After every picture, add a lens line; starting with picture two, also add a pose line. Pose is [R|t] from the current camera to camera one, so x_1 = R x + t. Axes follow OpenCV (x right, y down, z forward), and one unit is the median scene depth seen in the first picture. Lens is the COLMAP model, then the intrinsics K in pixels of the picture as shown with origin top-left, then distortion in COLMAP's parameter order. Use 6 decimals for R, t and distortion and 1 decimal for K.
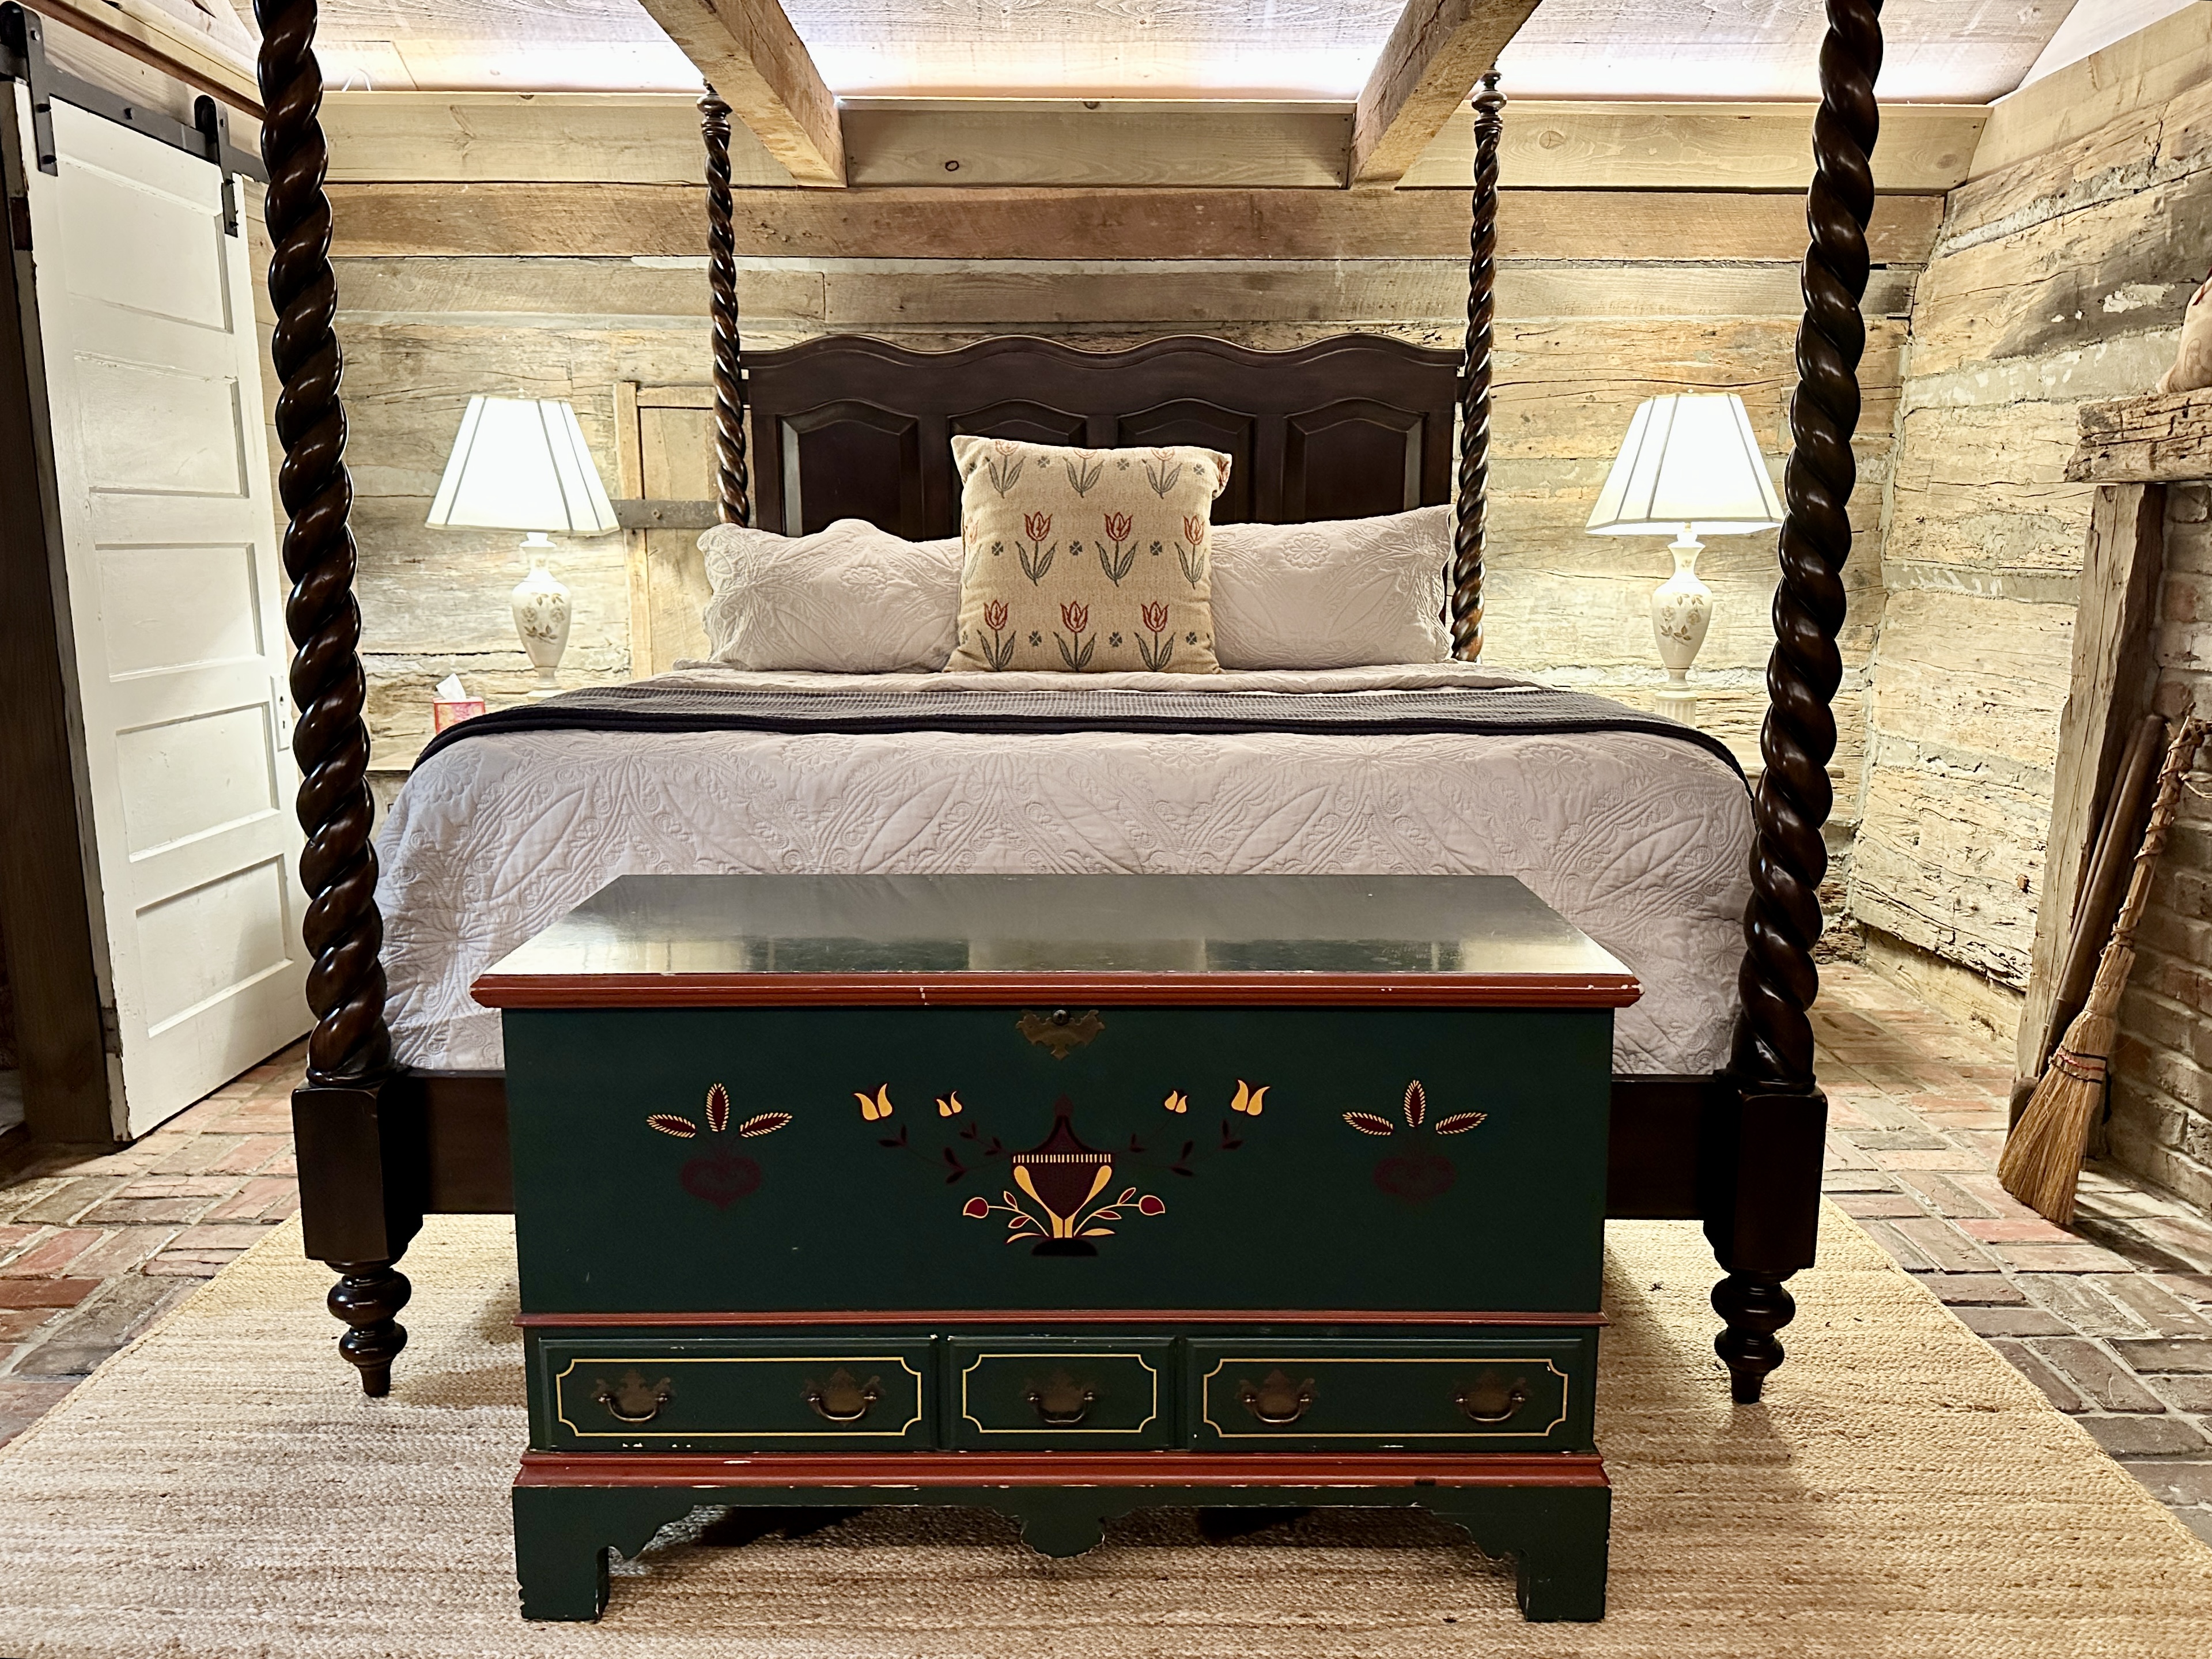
lens RADIAL K [[1619.2, 0, 1136.5], [0, 1619.2, 828.0], [0, 0, 1]] dist [0.178921, -0.391195]
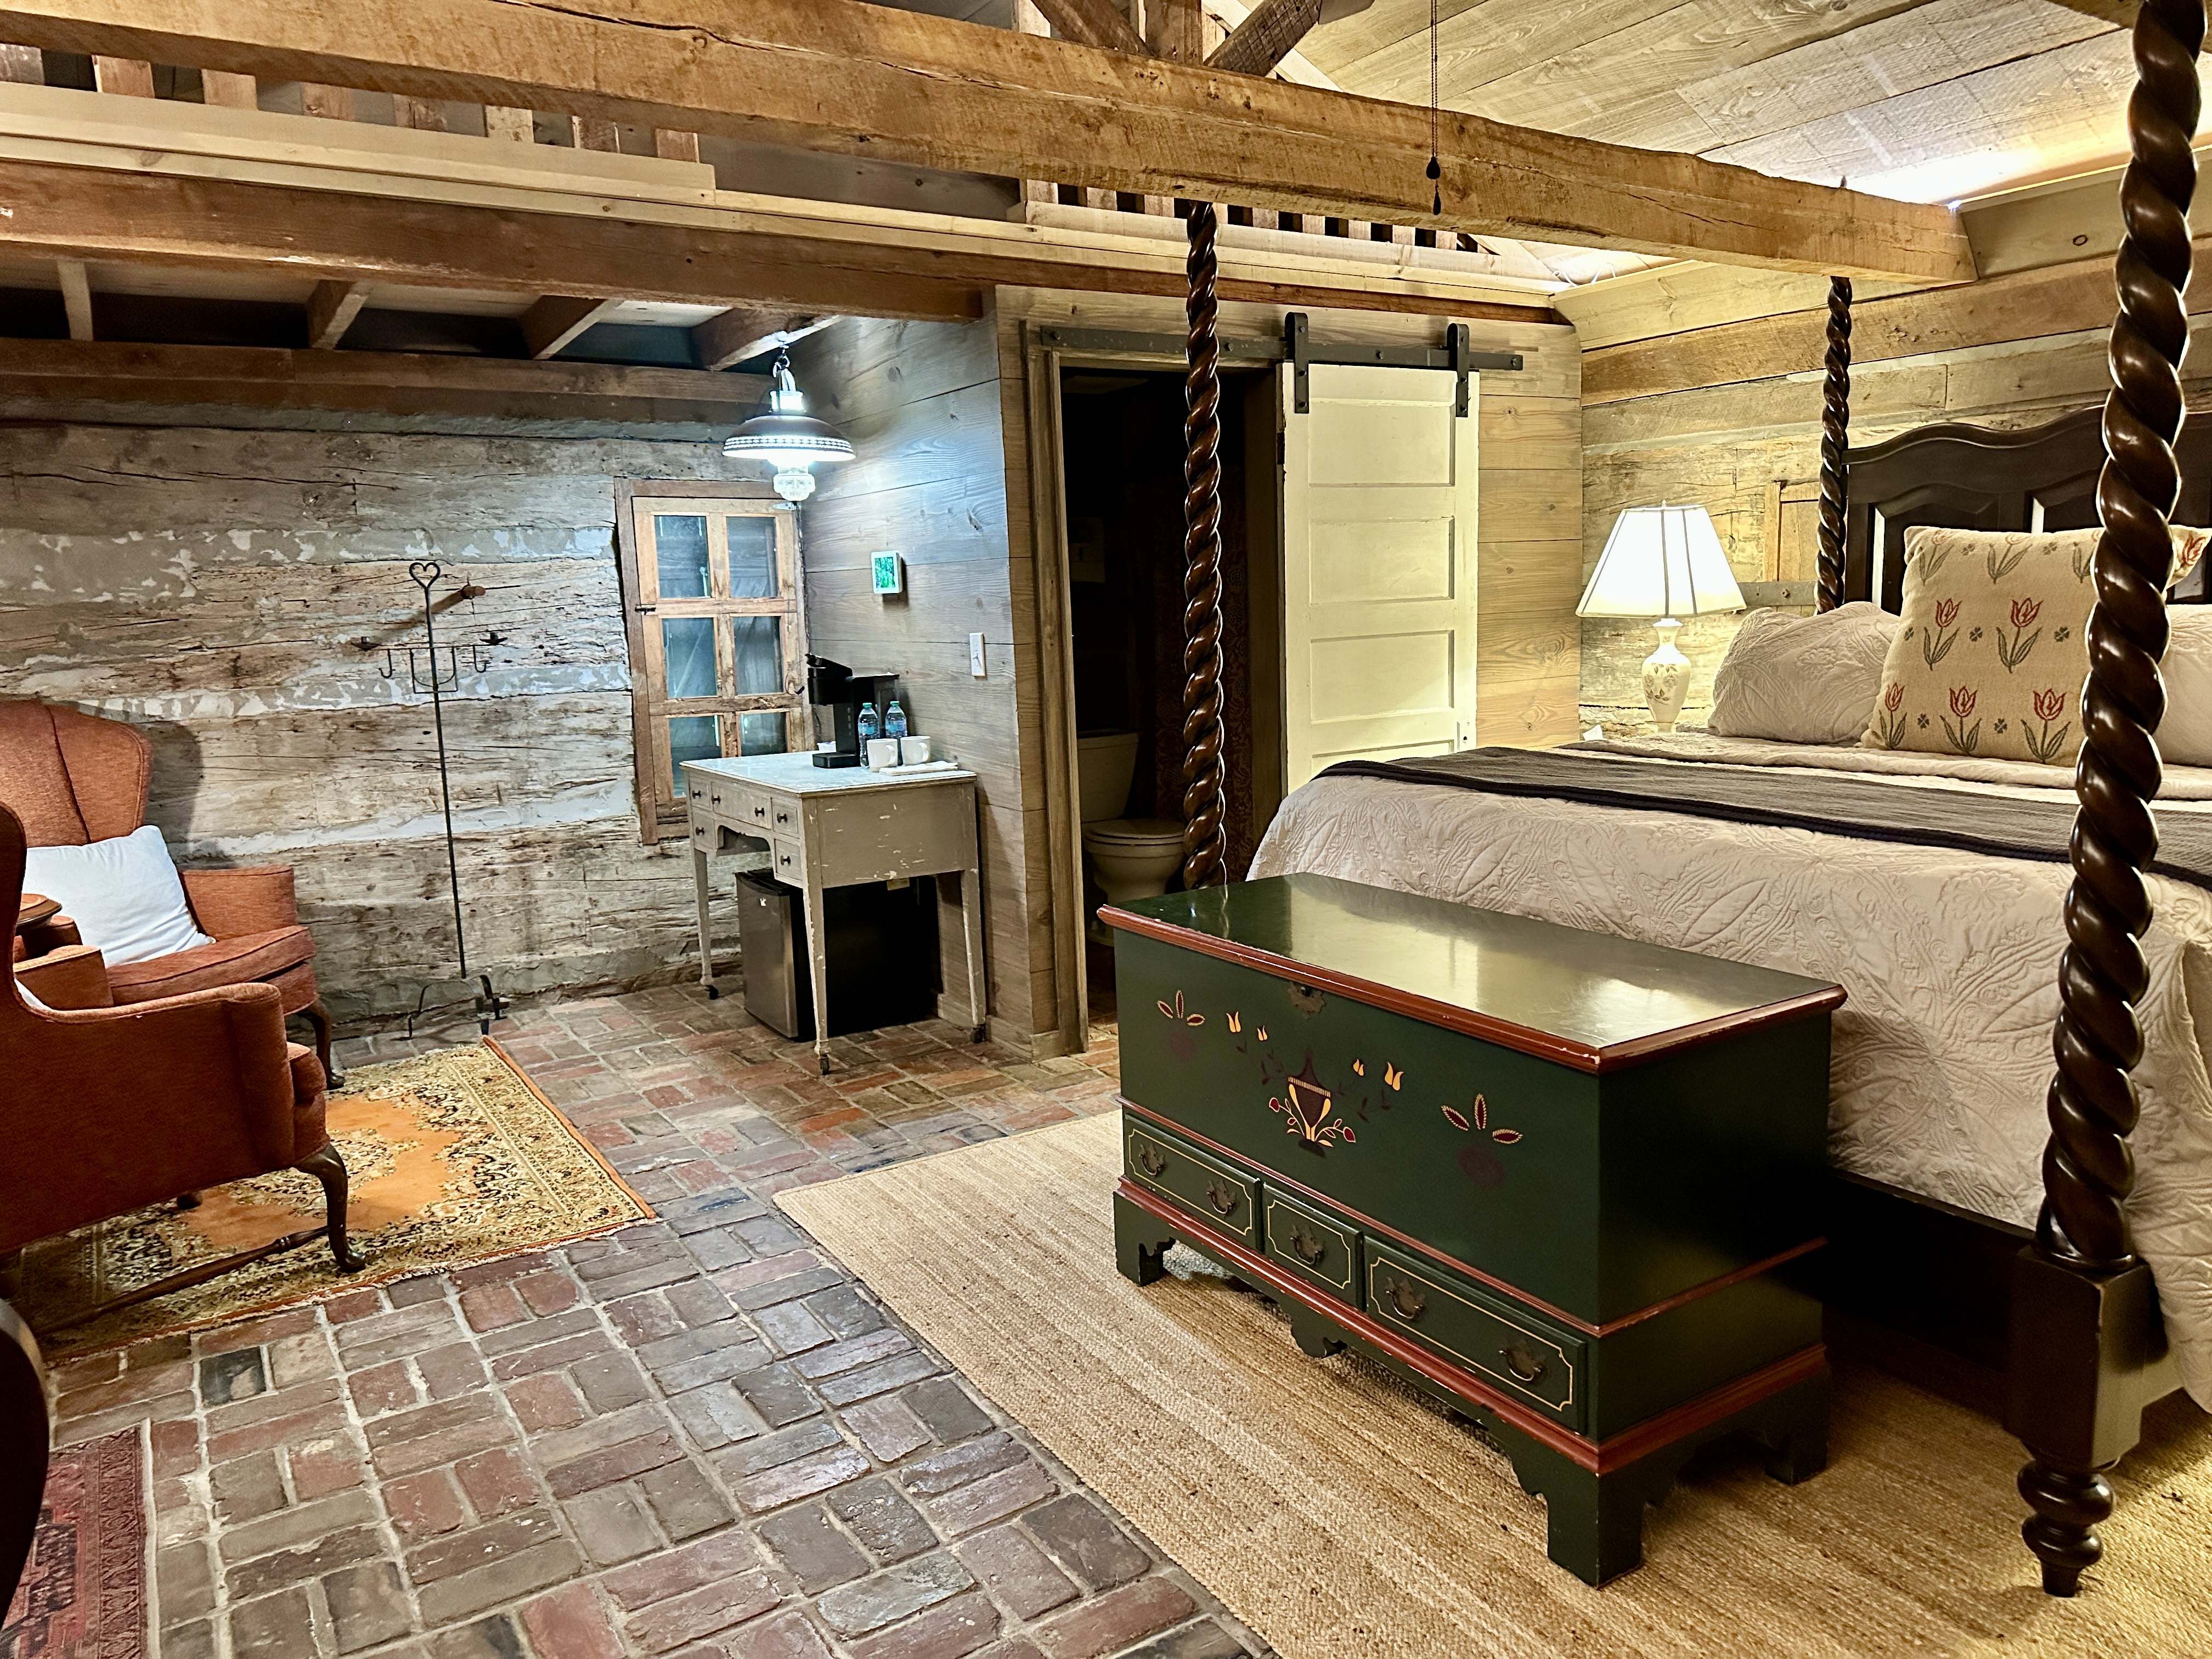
lens RADIAL K [[1552.2, 0, 1106.0], [0, 1552.2, 829.5], [0, 0, 1]] dist [0.098909, -0.147877]
pose [[0.522849, 0.109161, -0.845407, 0.516662], [-0.113624, 0.991841, 0.057797, -0.046581], [0.844819, 0.065840, 0.530987, 0.031275]]
